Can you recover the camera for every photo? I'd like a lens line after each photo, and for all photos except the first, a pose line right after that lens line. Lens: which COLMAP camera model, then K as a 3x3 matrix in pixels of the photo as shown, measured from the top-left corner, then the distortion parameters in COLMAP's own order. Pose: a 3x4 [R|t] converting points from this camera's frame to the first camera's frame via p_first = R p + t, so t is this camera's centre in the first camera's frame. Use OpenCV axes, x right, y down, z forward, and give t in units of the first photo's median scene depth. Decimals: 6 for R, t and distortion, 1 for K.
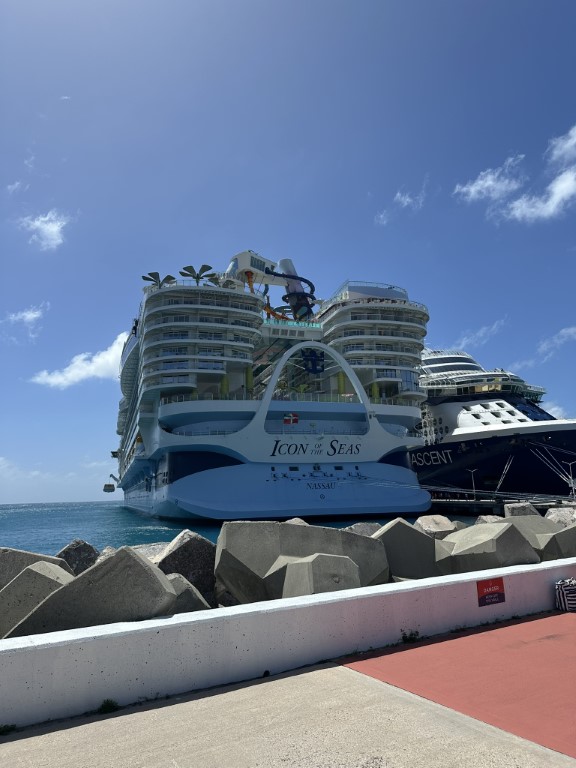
lens RADIAL K [[515.9, 0, 287.3], [0, 515.9, 377.0], [0, 0, 1]] dist [0.000392, -0.006272]
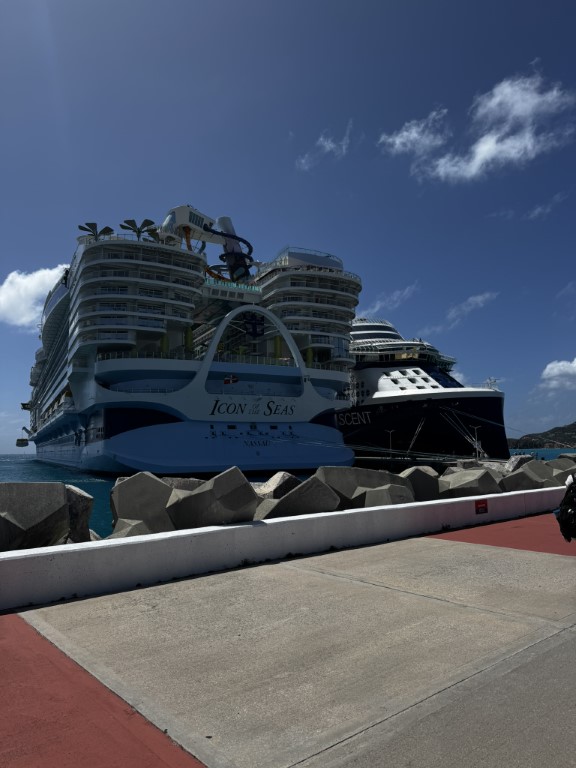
lens RADIAL K [[542.2, 0, 287.5], [0, 542.2, 391.1], [0, 0, 1]] dist [0.002491, 0.000414]
pose [[0.983553, 0.032534, 0.177666, -0.063192], [-0.052543, 0.992641, 0.109102, -0.018446], [-0.172809, -0.116642, 0.978024, -0.080510]]
